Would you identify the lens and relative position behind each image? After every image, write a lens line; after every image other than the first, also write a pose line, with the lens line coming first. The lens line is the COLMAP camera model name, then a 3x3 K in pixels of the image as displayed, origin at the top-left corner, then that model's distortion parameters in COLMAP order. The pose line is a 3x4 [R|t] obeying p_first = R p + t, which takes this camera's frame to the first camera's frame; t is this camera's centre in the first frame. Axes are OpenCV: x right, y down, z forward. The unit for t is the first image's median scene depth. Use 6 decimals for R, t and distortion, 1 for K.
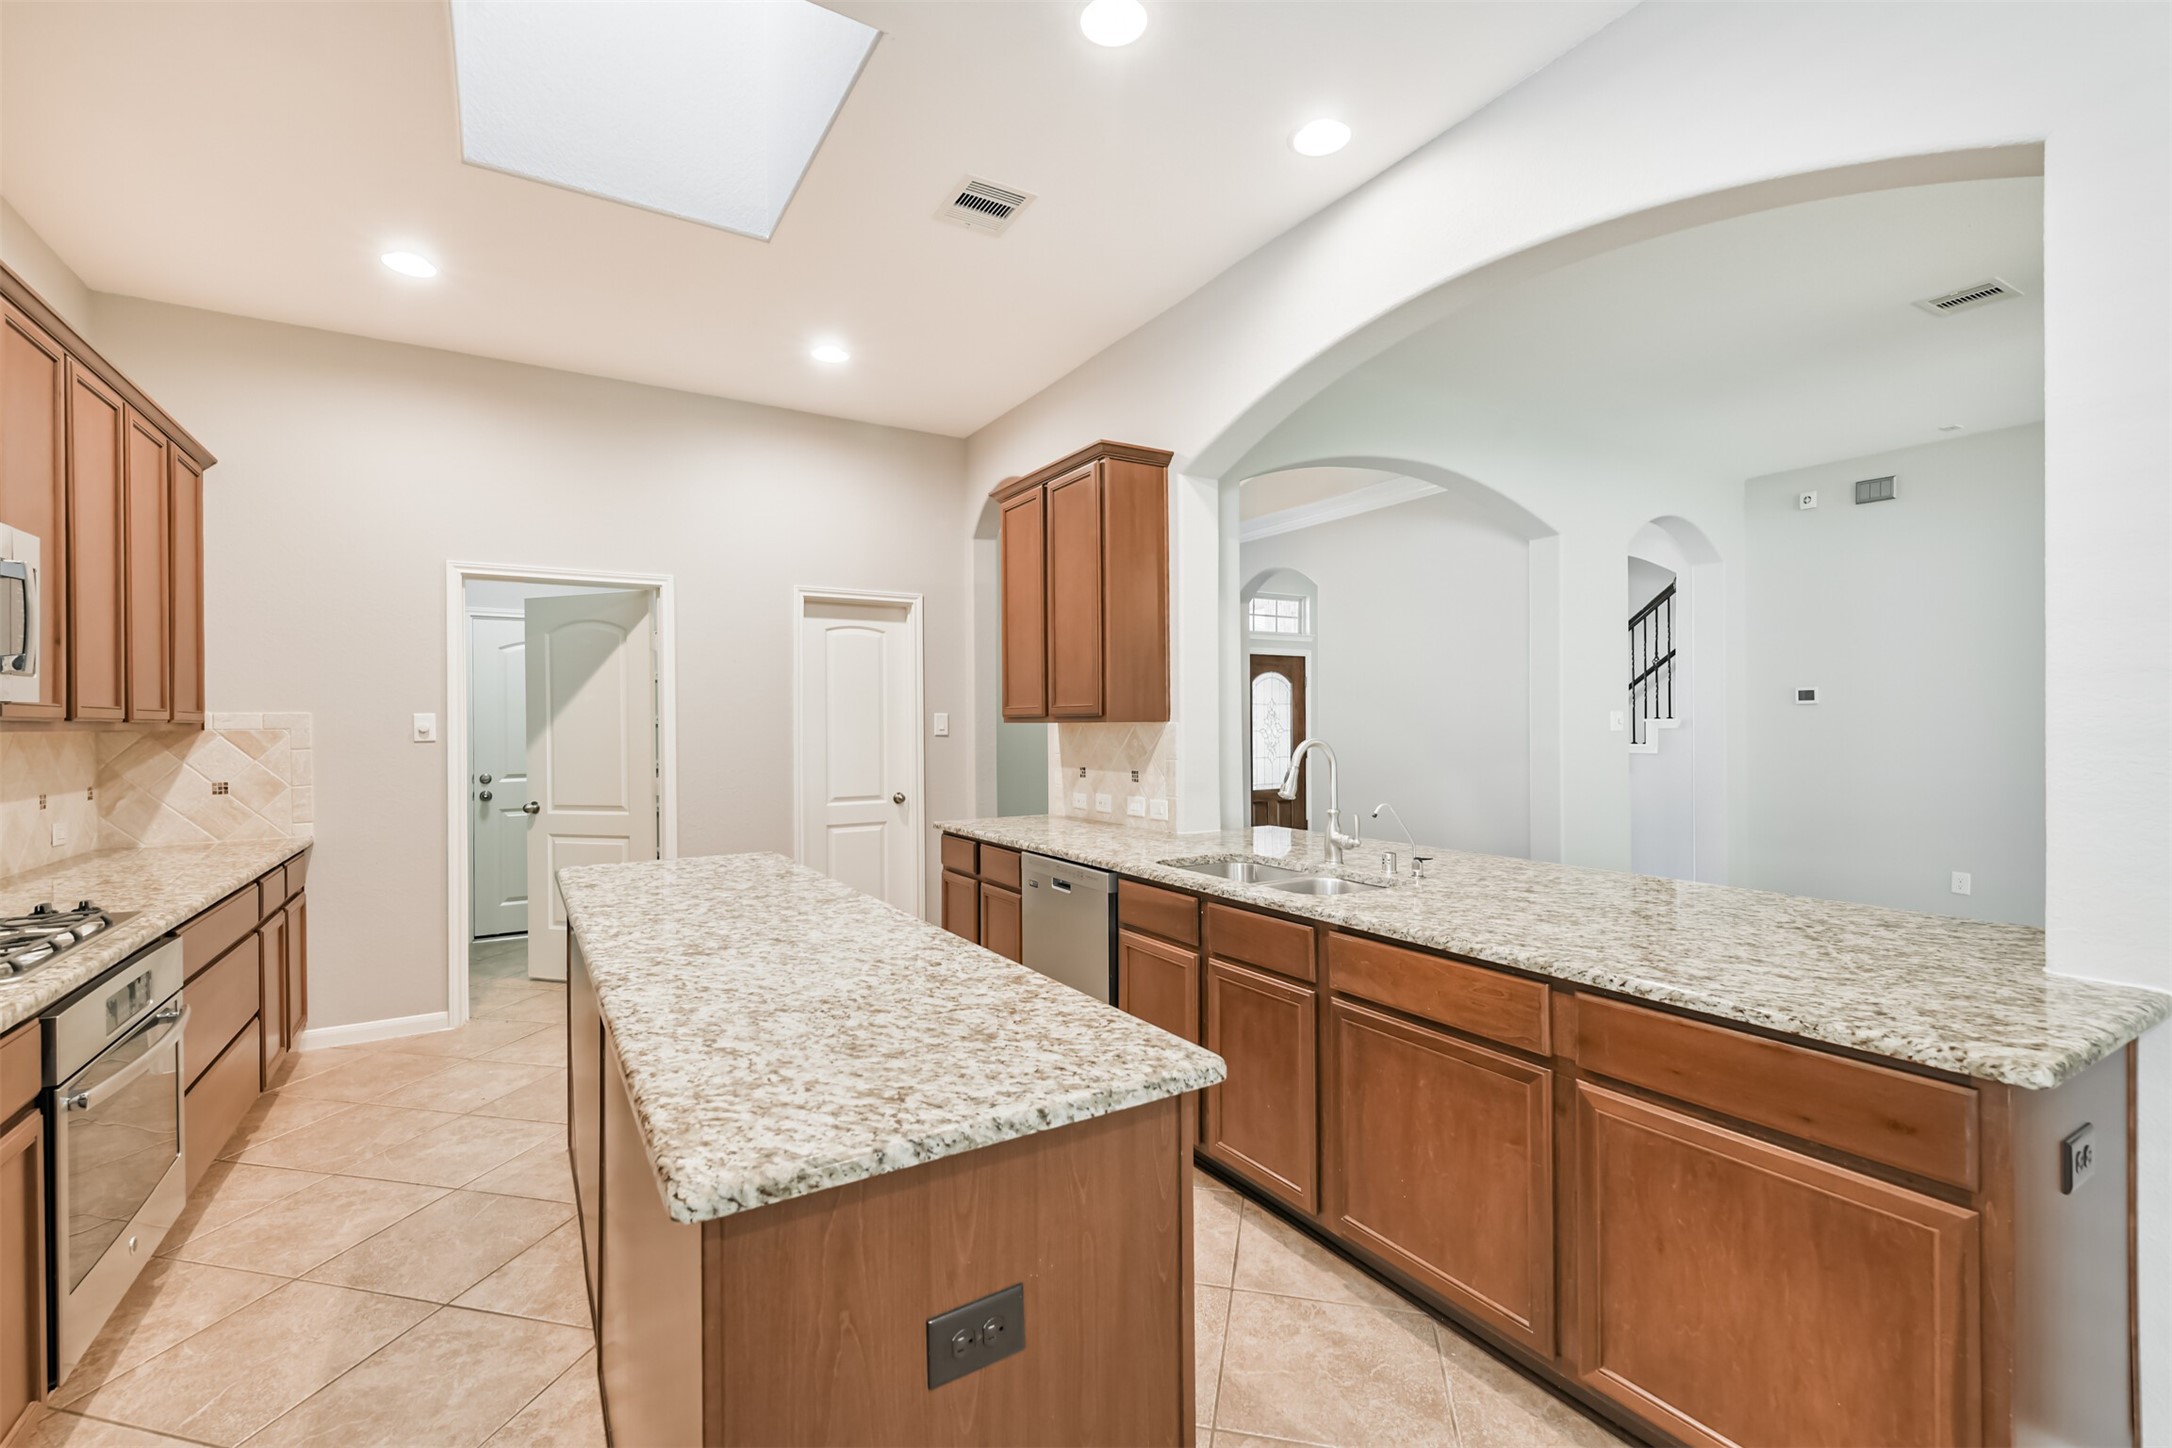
lens RADIAL K [[936.6, 0, 1079.2], [0, 936.6, 719.4], [0, 0, 1]] dist [0.010999, -0.007053]
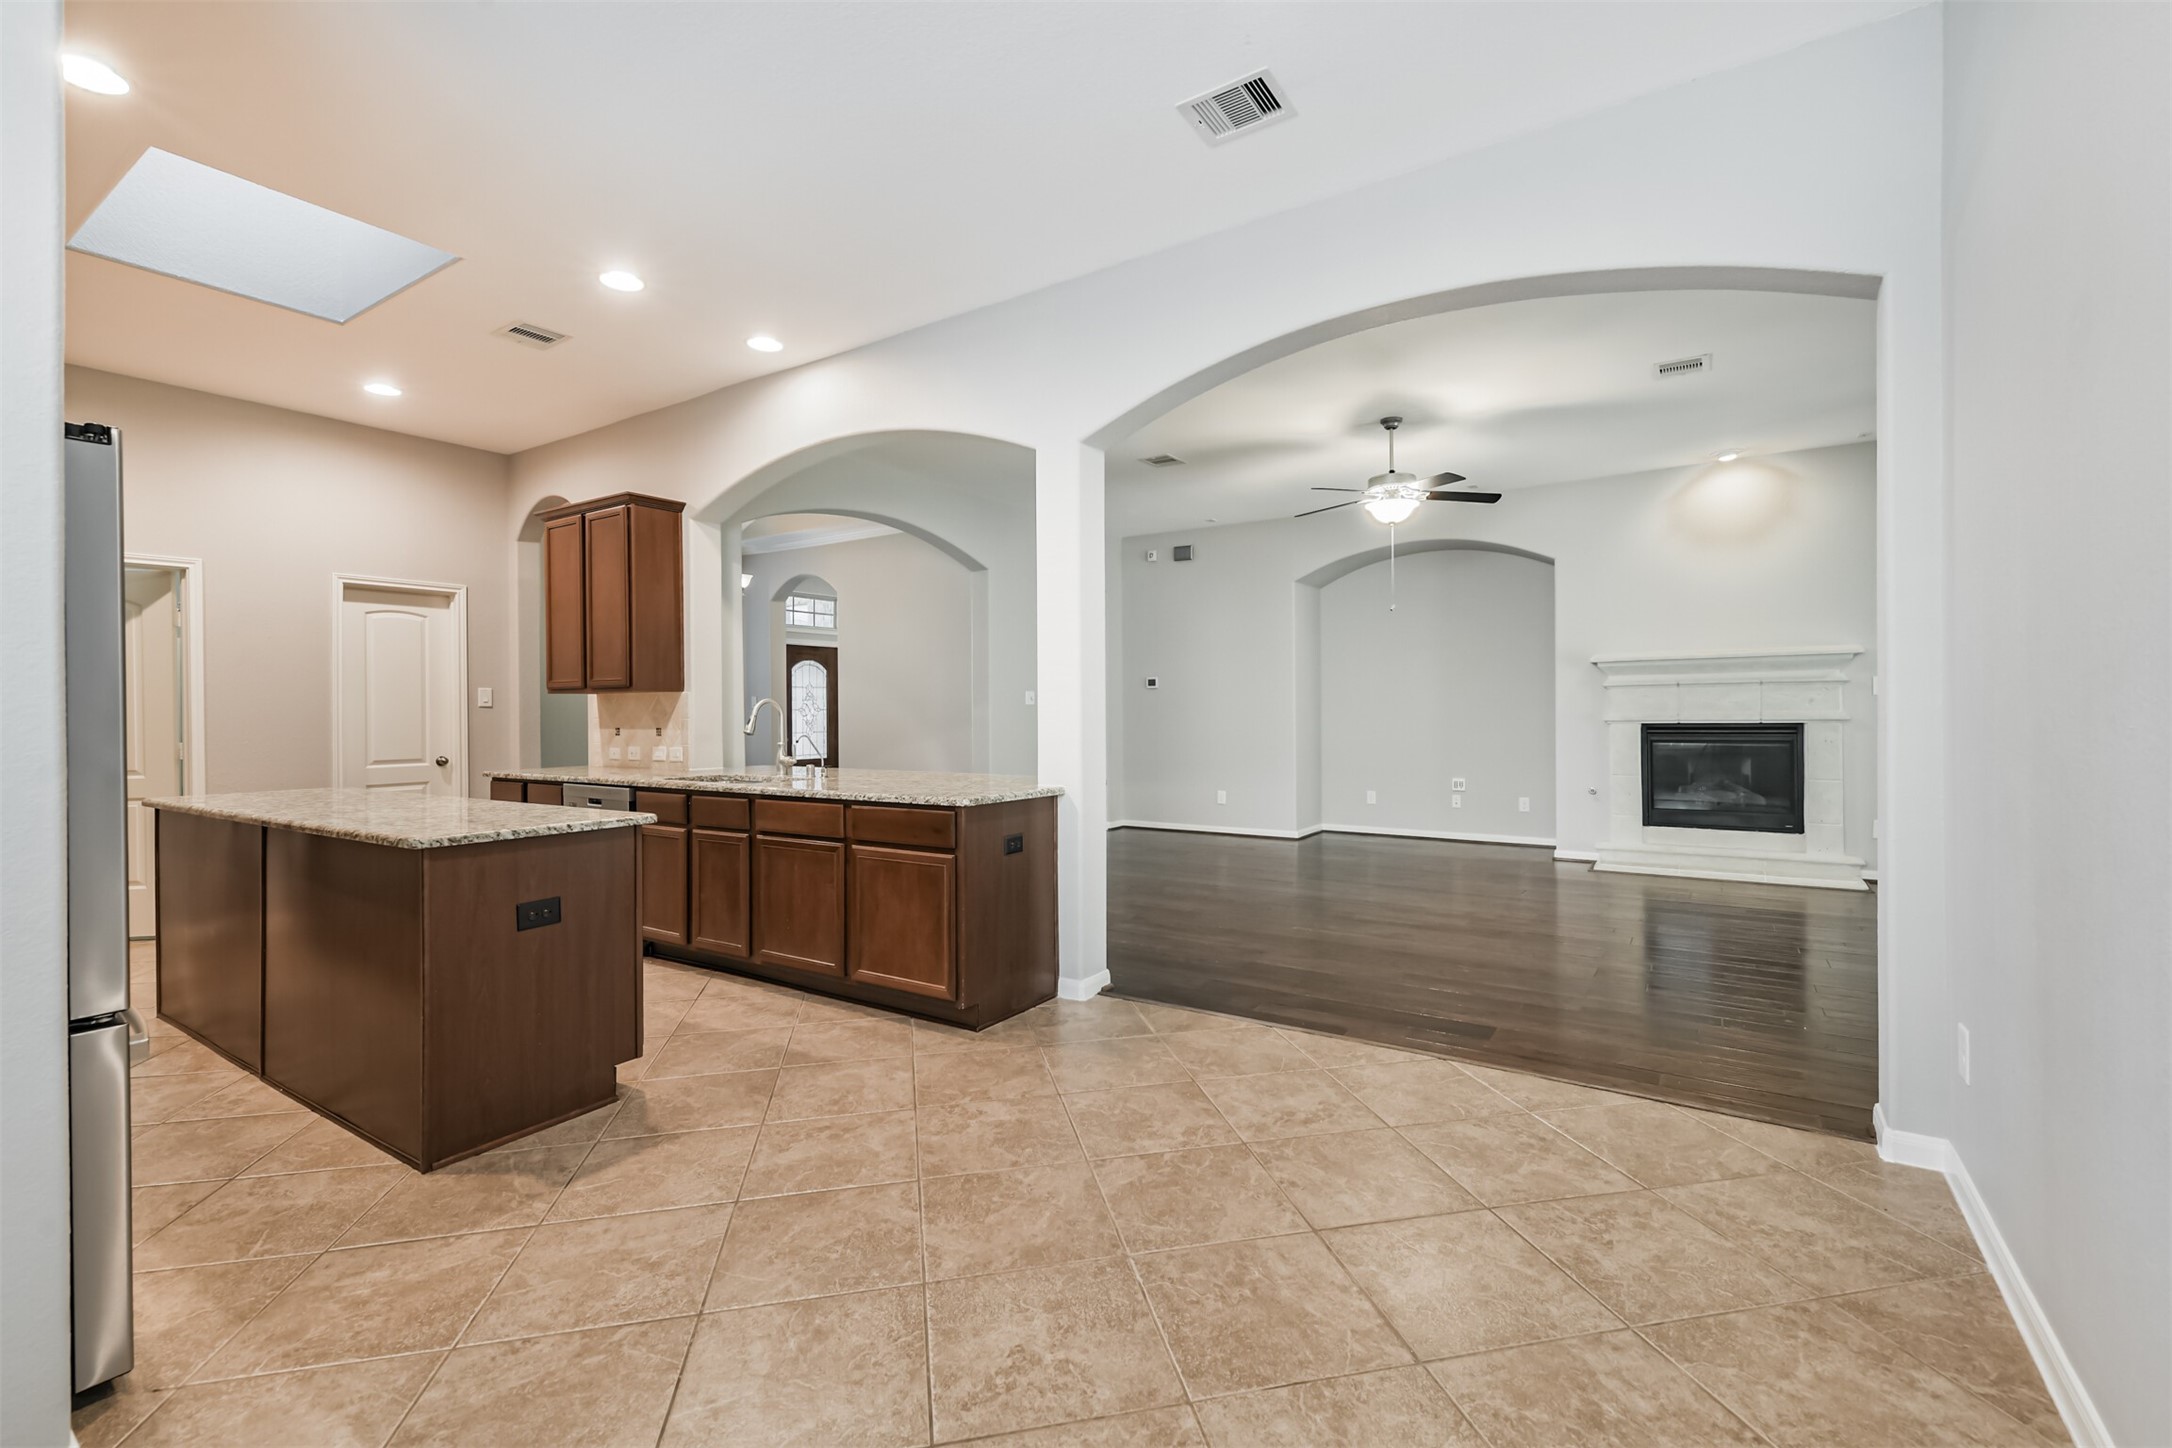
lens RADIAL K [[936.6, 0, 1098.6], [0, 936.6, 708.1], [0, 0, 1]] dist [0.010999, -0.007053]
pose [[0.899243, -0.000816, 0.437448, 0.042099], [0.001487, 0.999998, -0.001192, 0.031668], [-0.437446, 0.001723, 0.899243, -0.585761]]
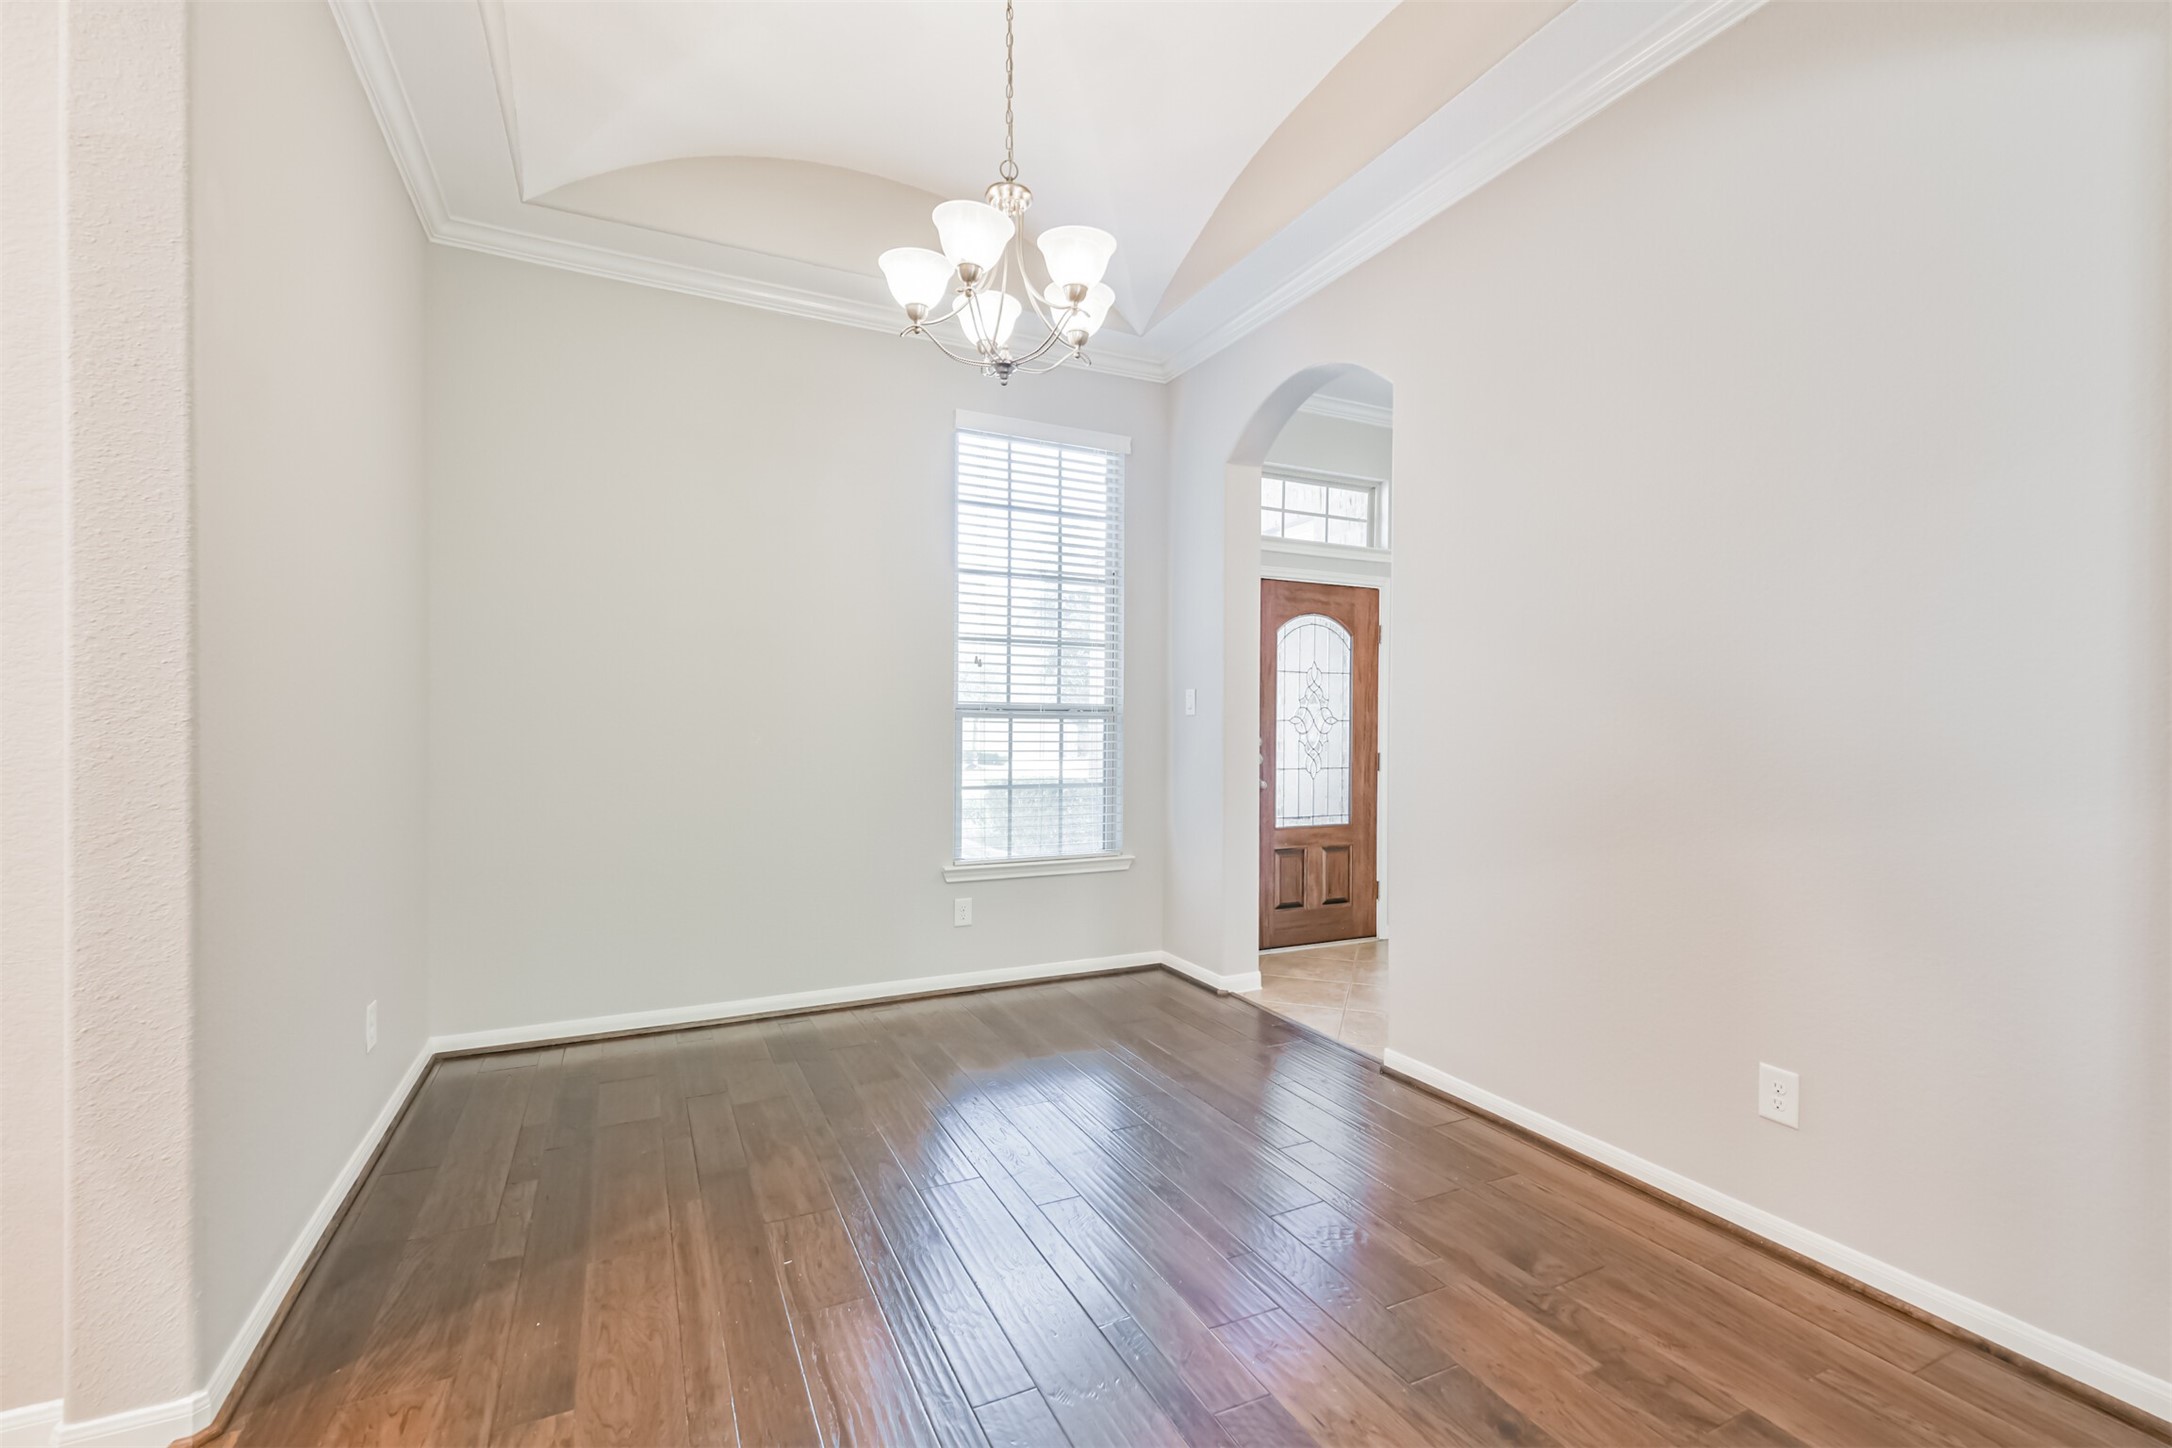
lens RADIAL K [[936.6, 0, 1084.0], [0, 936.6, 725.4], [0, 0, 1]] dist [0.010999, -0.007053]
pose [[0.994988, 0.011113, -0.099378, 0.327396], [-0.010852, 0.999936, 0.003164, 0.037819], [0.099407, -0.002070, 0.995045, 1.134580]]
